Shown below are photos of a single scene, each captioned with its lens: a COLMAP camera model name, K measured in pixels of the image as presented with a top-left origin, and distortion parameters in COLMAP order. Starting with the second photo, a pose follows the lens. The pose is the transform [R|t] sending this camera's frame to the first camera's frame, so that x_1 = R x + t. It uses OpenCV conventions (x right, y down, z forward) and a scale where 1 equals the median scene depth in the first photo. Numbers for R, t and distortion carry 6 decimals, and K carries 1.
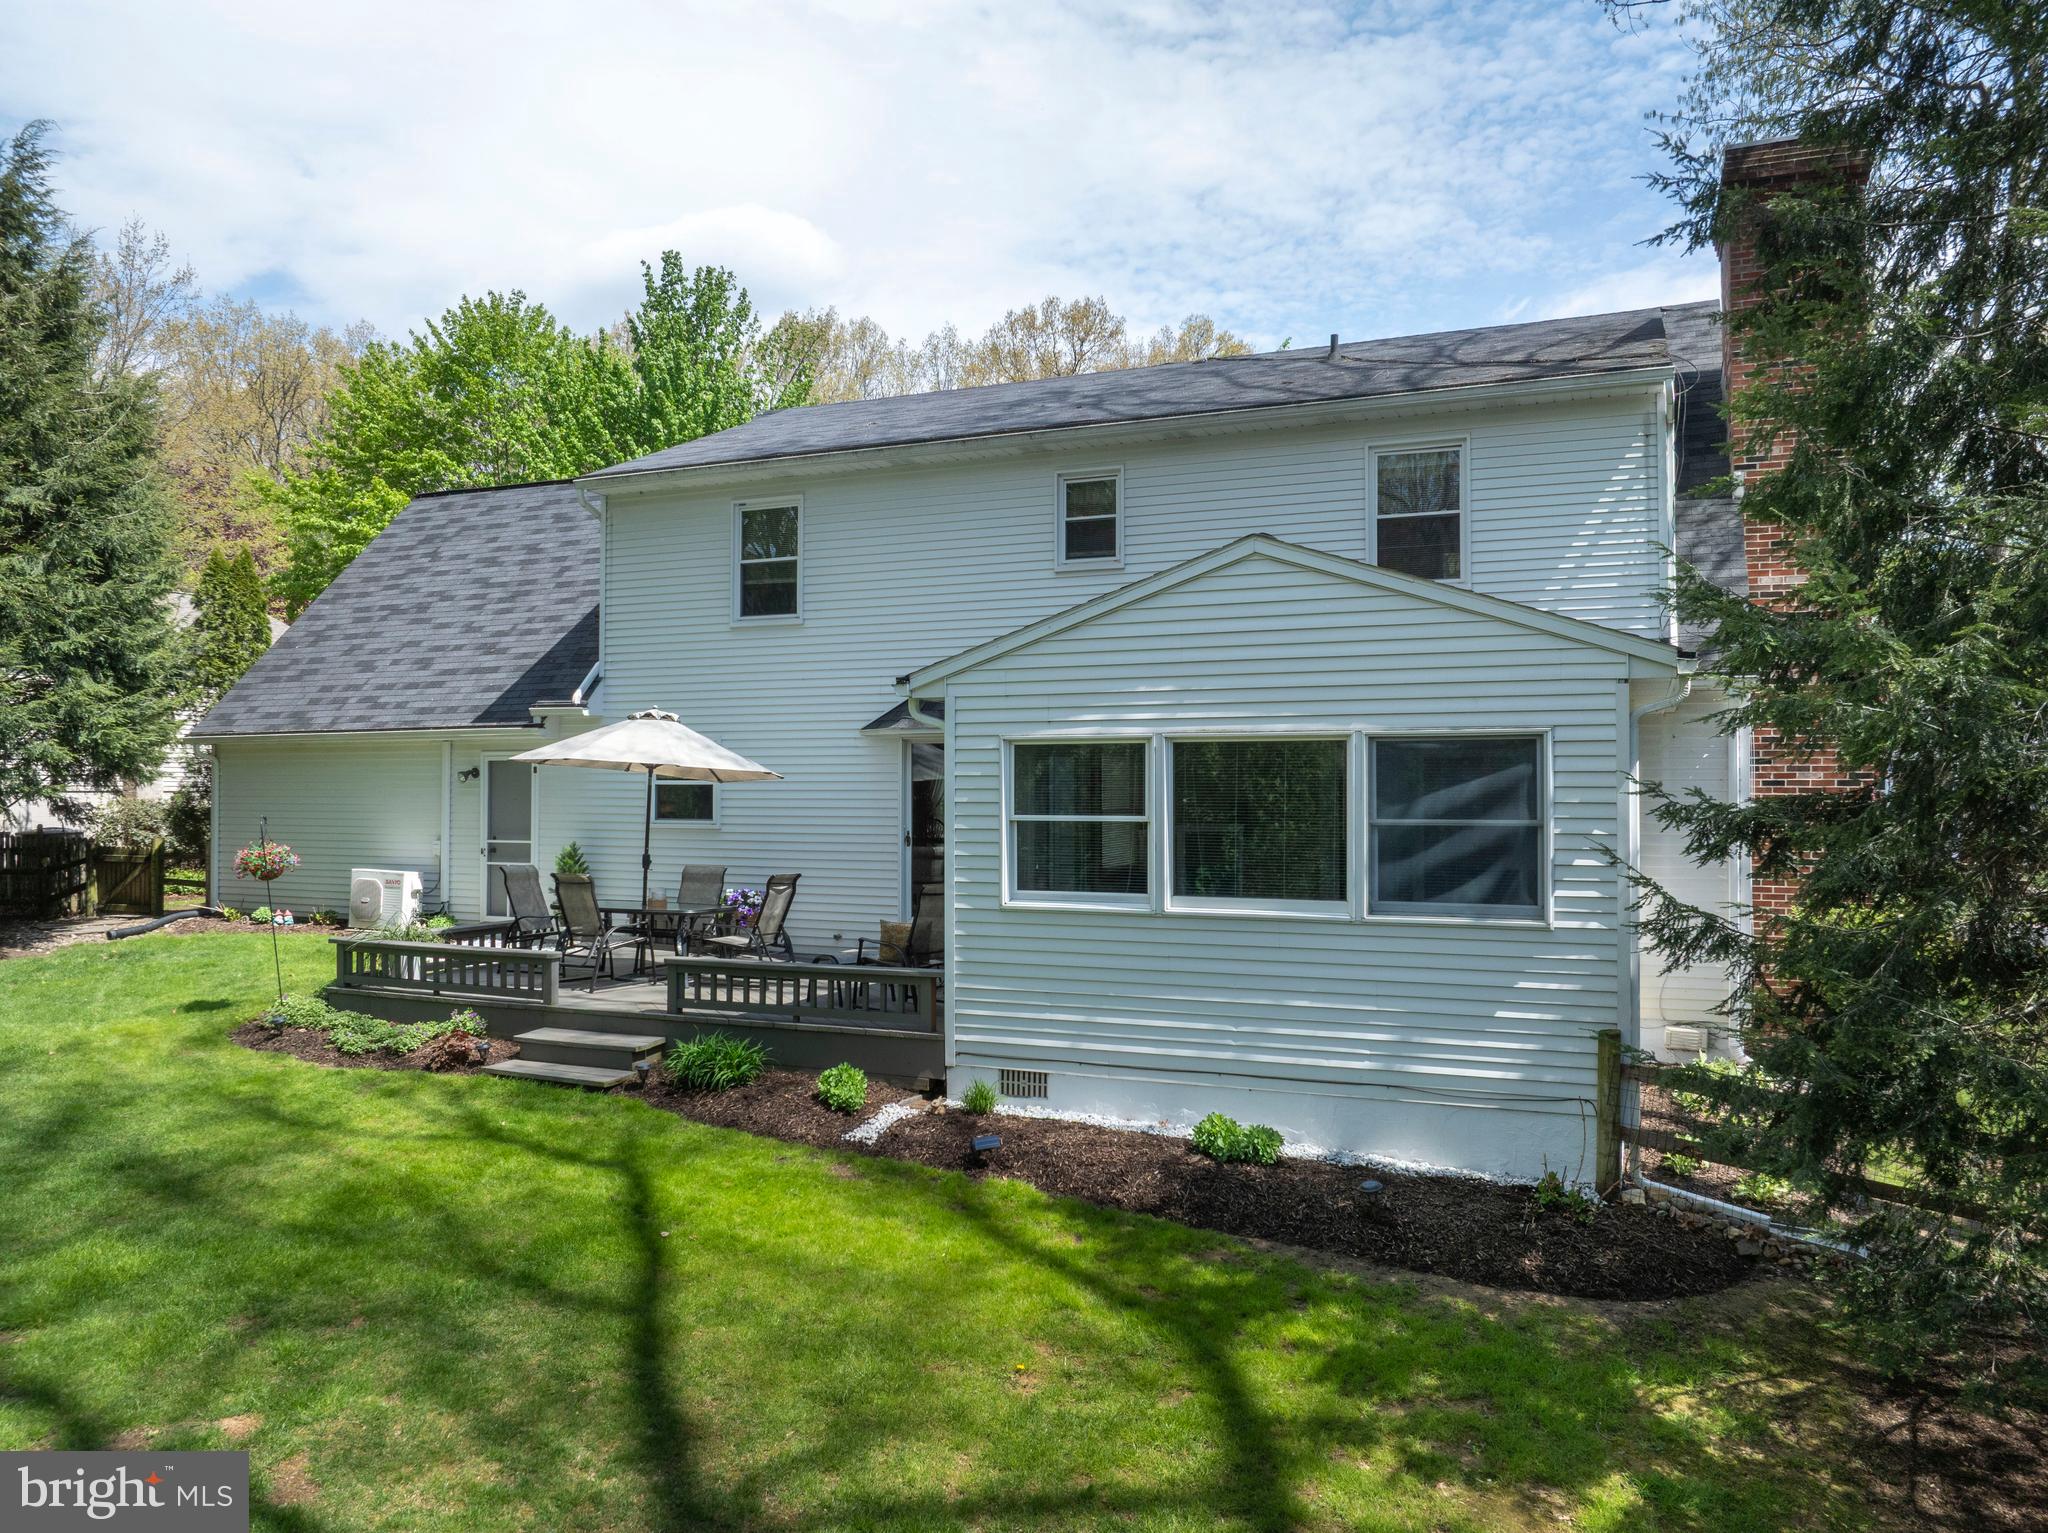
lens RADIAL K [[1414.0, 0, 1024.0], [0, 1414.0, 766.5], [0, 0, 1]] dist [-0.037720, 0.000649]
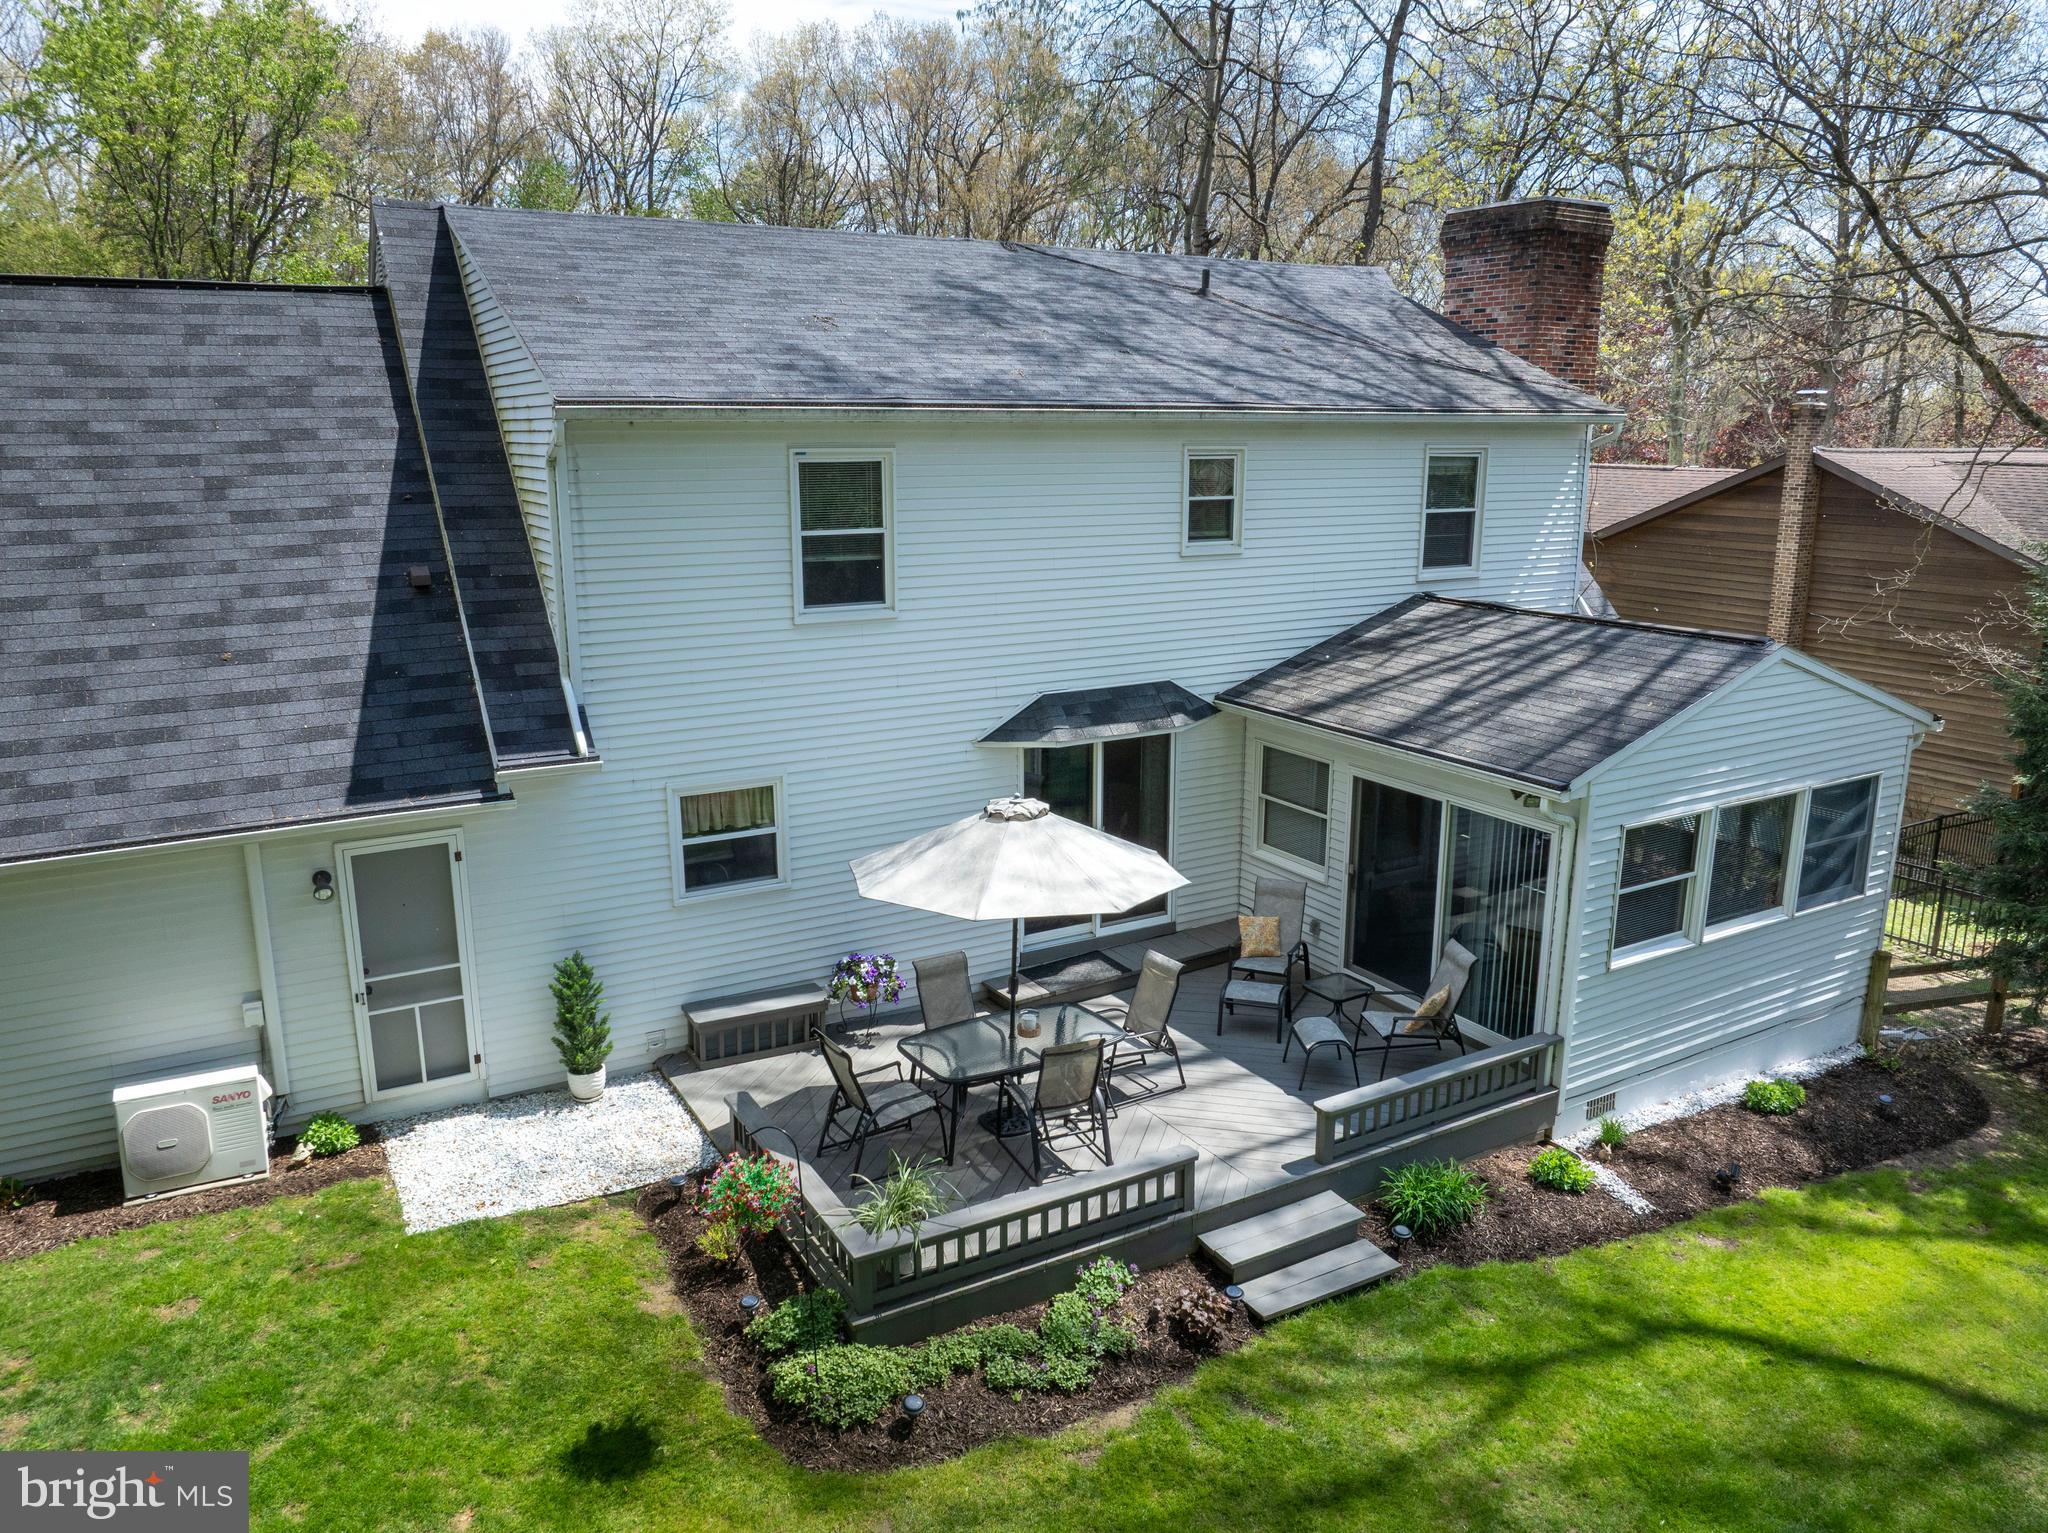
lens RADIAL K [[1438.4, 0, 1024.0], [0, 1438.4, 766.5], [0, 0, 1]] dist [-0.040820, 0.007250]
pose [[0.602031, -0.184623, 0.776835, -0.986217], [-0.012131, 0.970674, 0.240092, -0.279746], [-0.798380, -0.153967, 0.582137, 0.615172]]
